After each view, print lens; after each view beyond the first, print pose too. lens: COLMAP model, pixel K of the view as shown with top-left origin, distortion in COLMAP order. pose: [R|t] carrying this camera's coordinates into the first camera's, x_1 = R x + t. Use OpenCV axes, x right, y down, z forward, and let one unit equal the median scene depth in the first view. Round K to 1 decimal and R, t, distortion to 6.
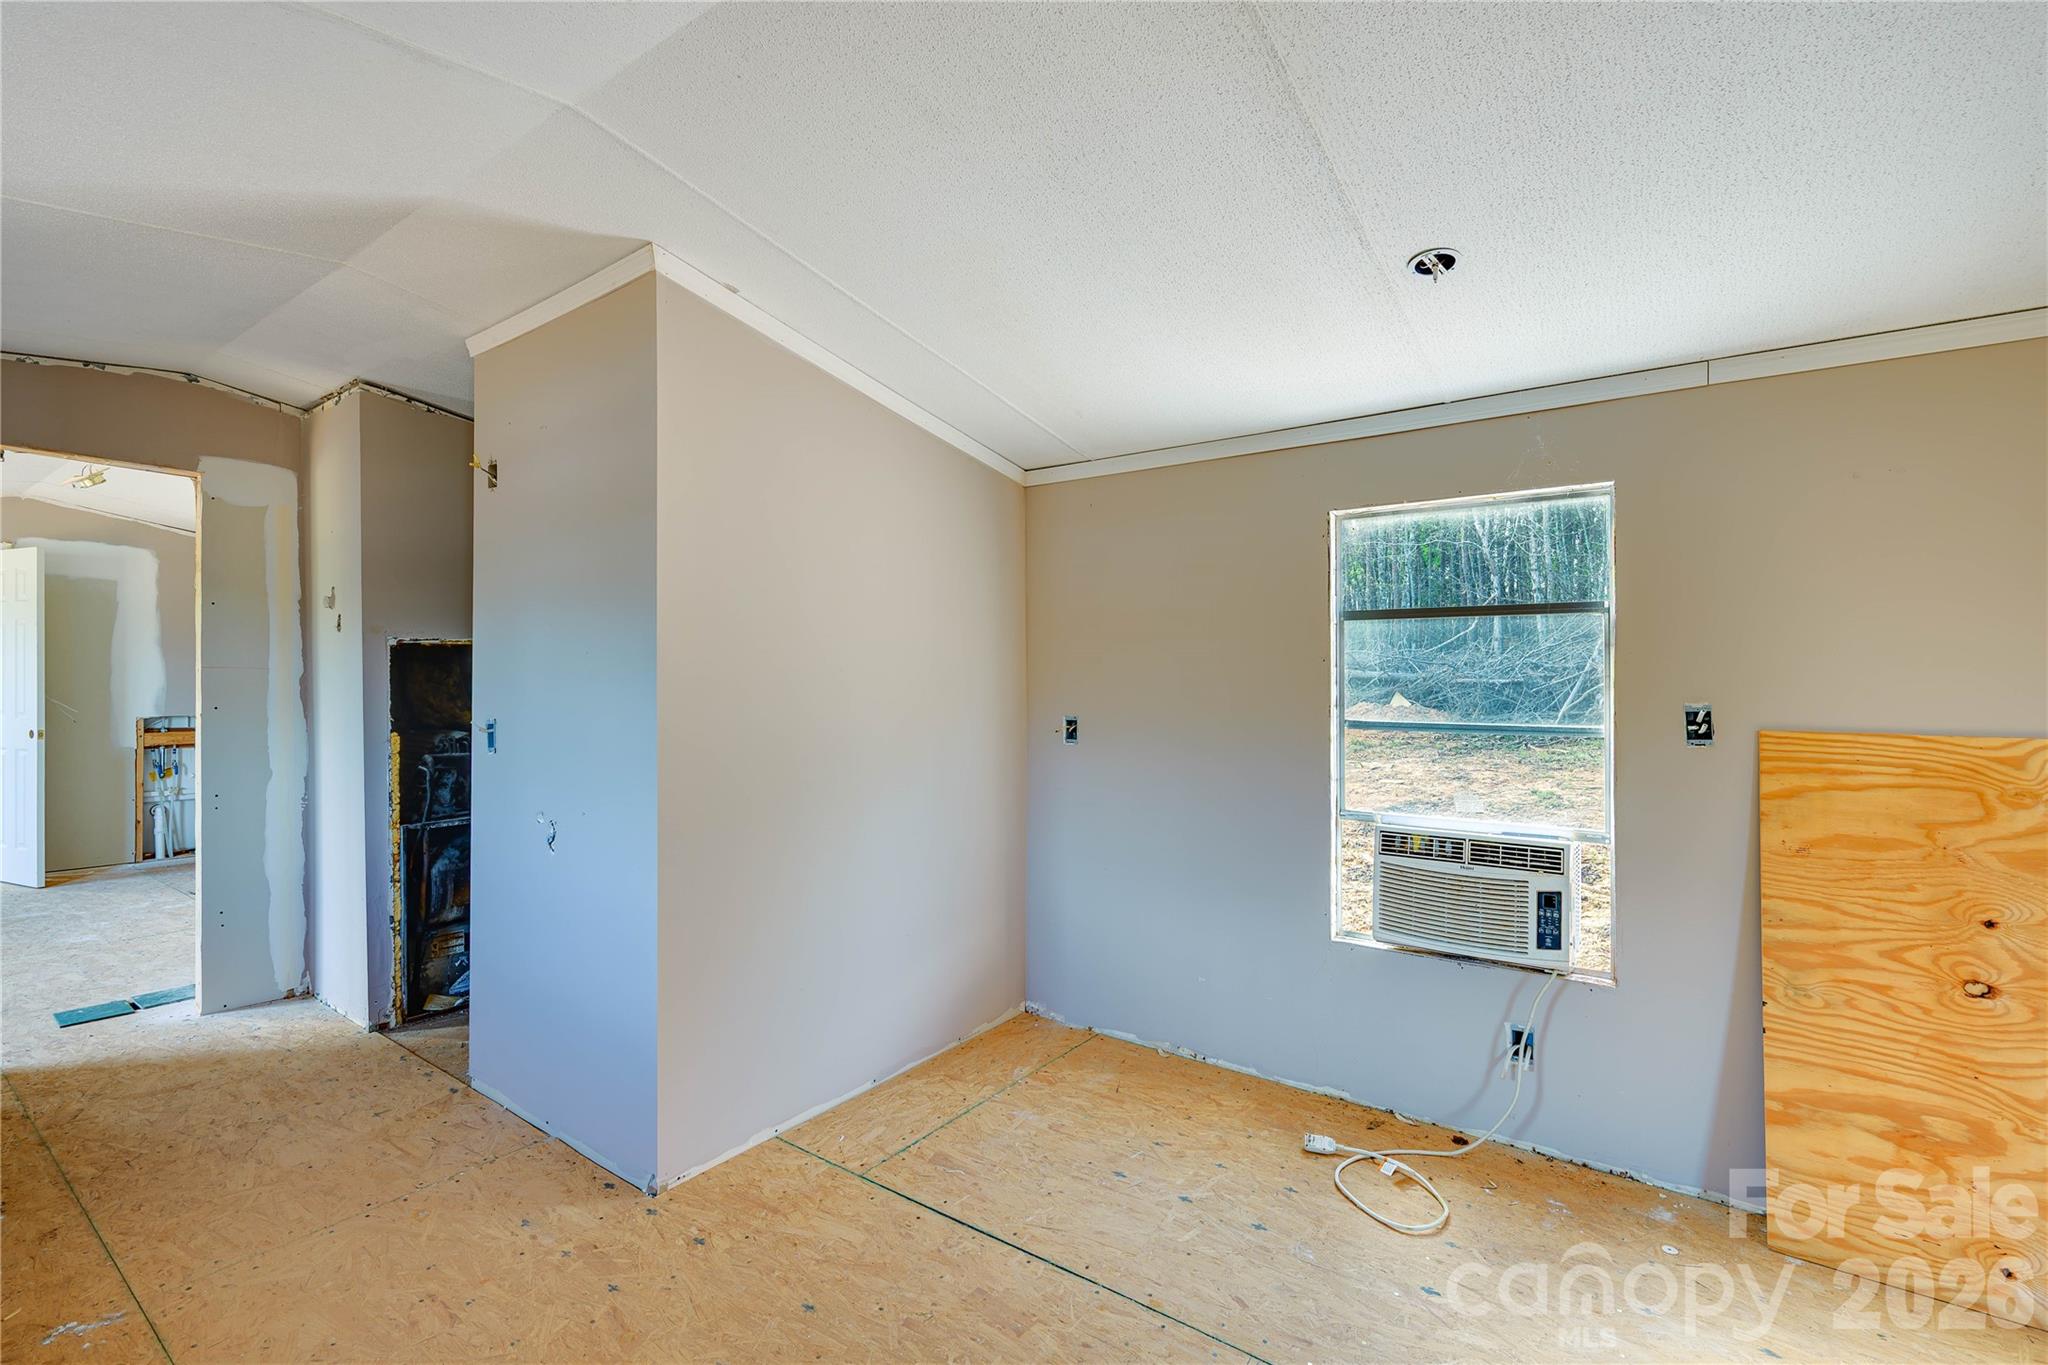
lens RADIAL K [[898.5, 0, 1024.0], [0, 898.5, 682.5], [0, 0, 1]] dist [-0.000783, 0.000085]
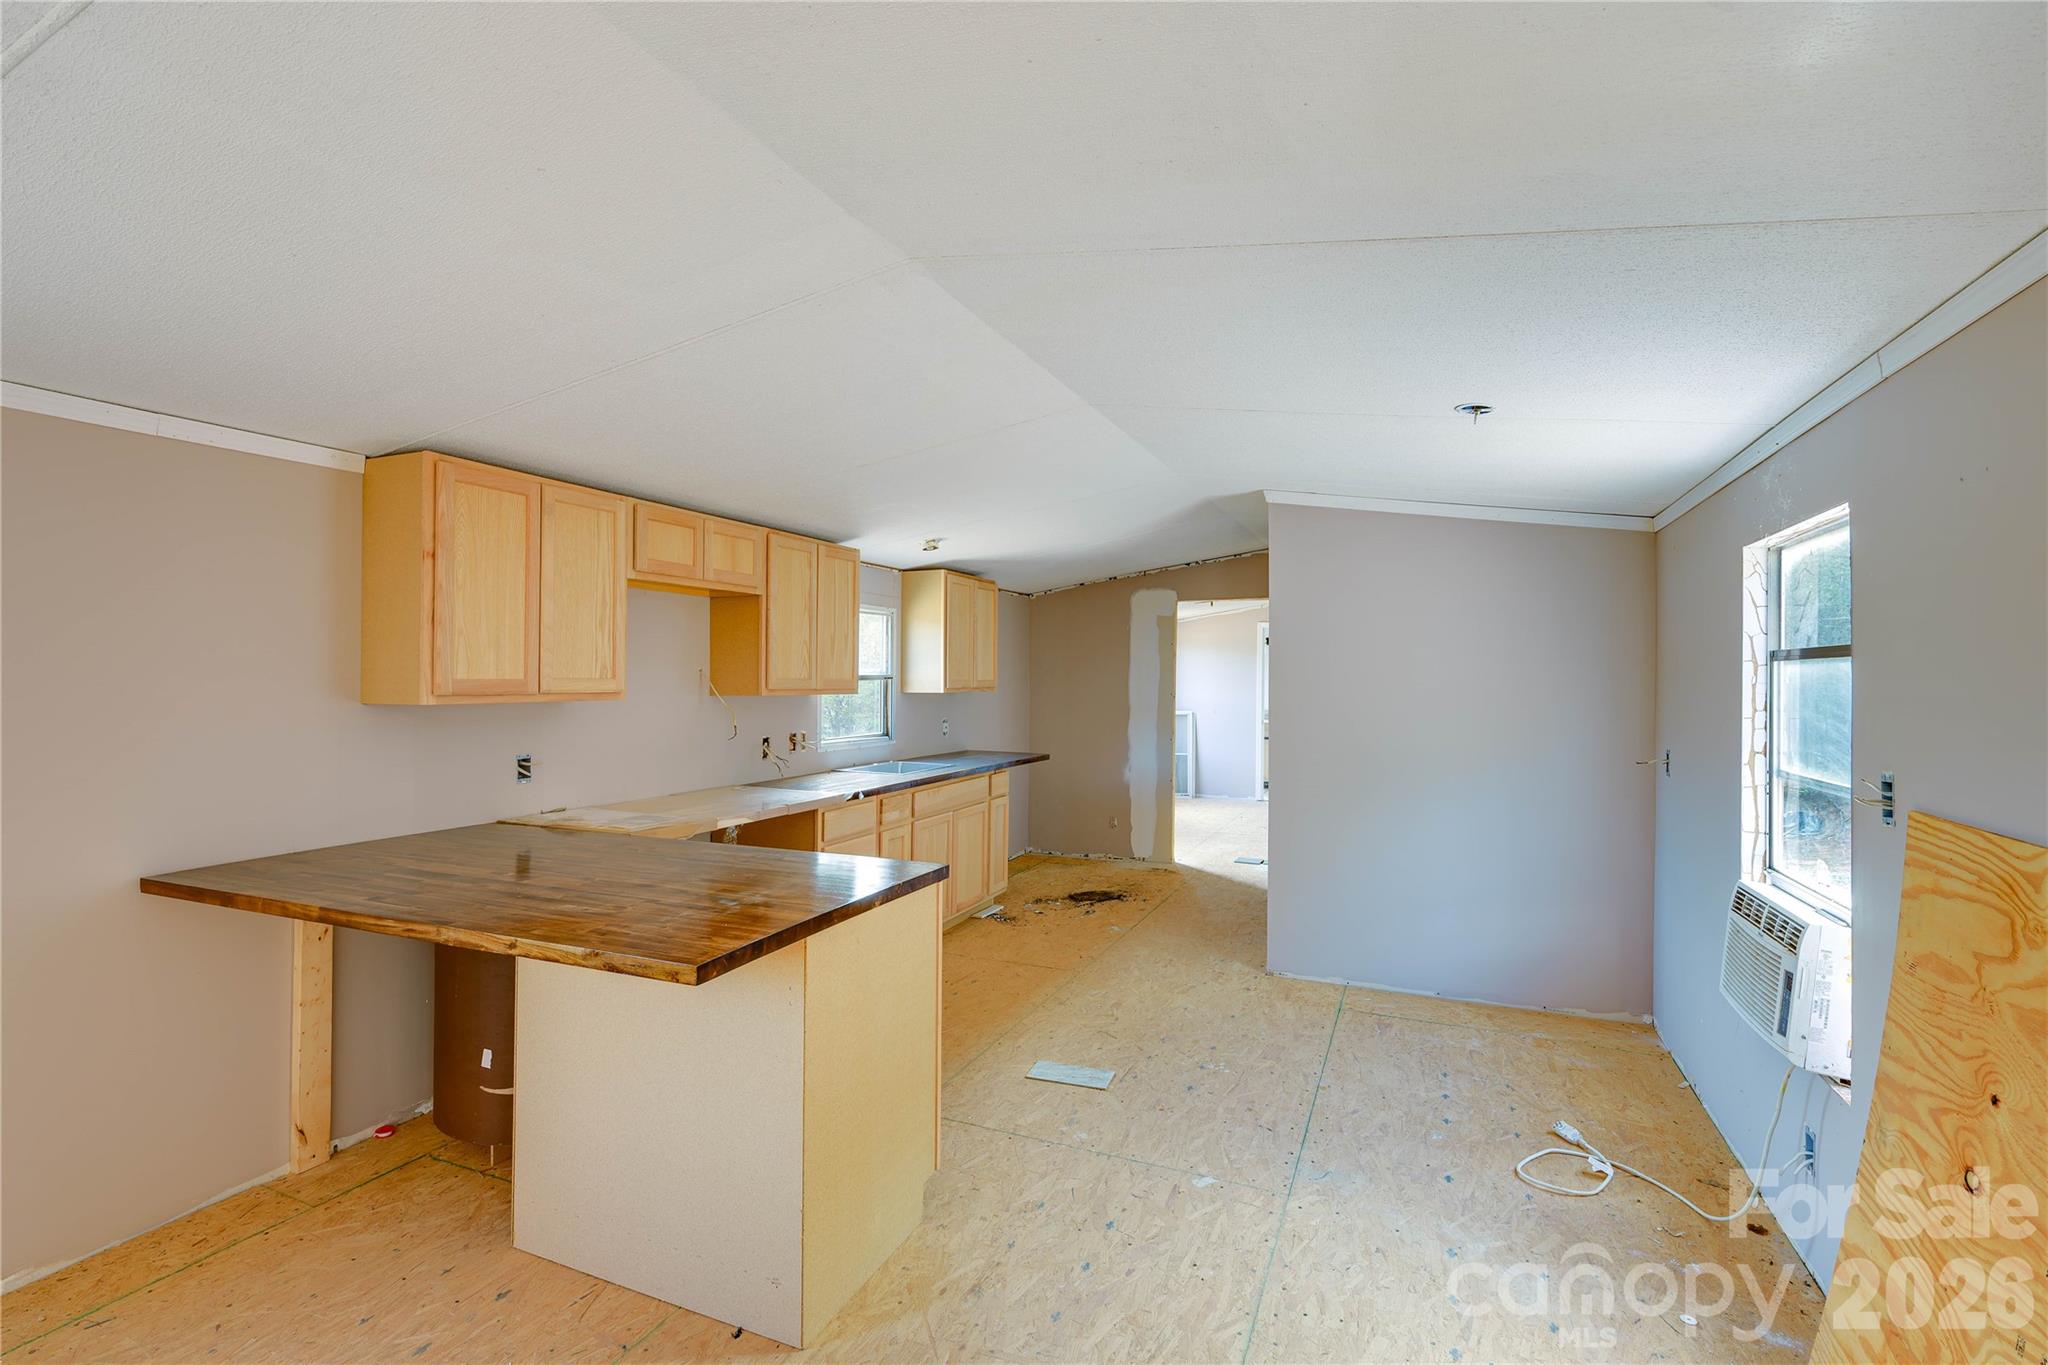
lens RADIAL K [[915.4, 0, 1029.2], [0, 915.4, 680.8], [0, 0, 1]] dist [0.001810, 0.000027]
pose [[0.210543, -0.005757, -0.977568, 1.367106], [-0.002085, 0.999978, -0.006338, -0.050983], [0.977582, 0.003373, 0.210526, 0.072552]]
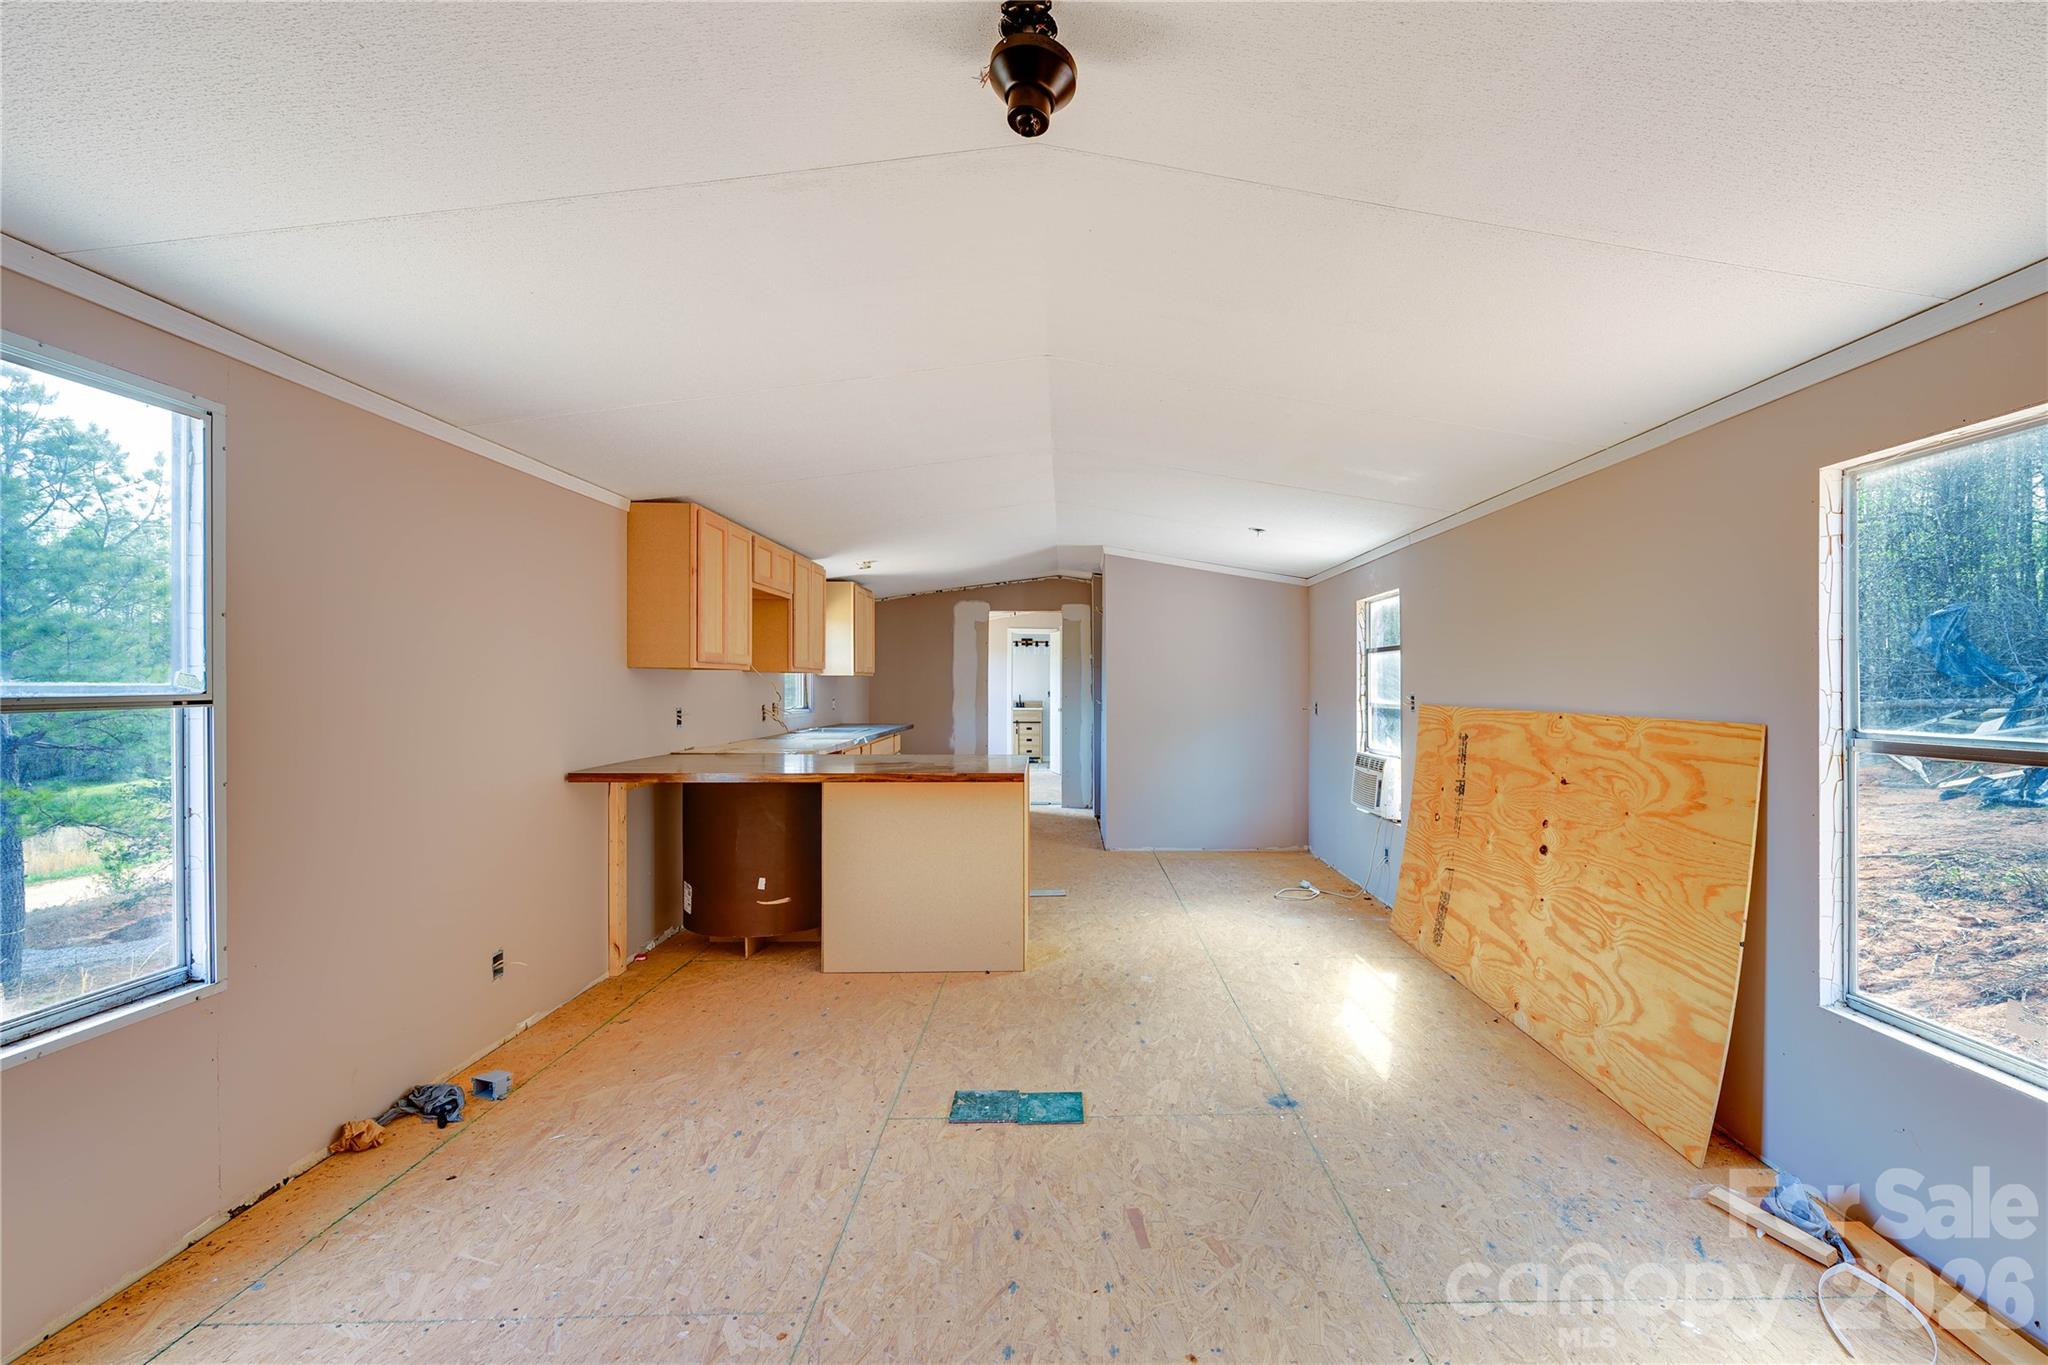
lens RADIAL K [[906.1, 0, 1095.7], [0, 906.1, 677.9], [0, 0, 1]] dist [-0.001334, -0.000118]
pose [[0.612758, -0.011433, -0.790188, 1.951131], [-0.000161, 0.999894, -0.014591, 0.019843], [0.790270, 0.009068, 0.612691, -0.896221]]
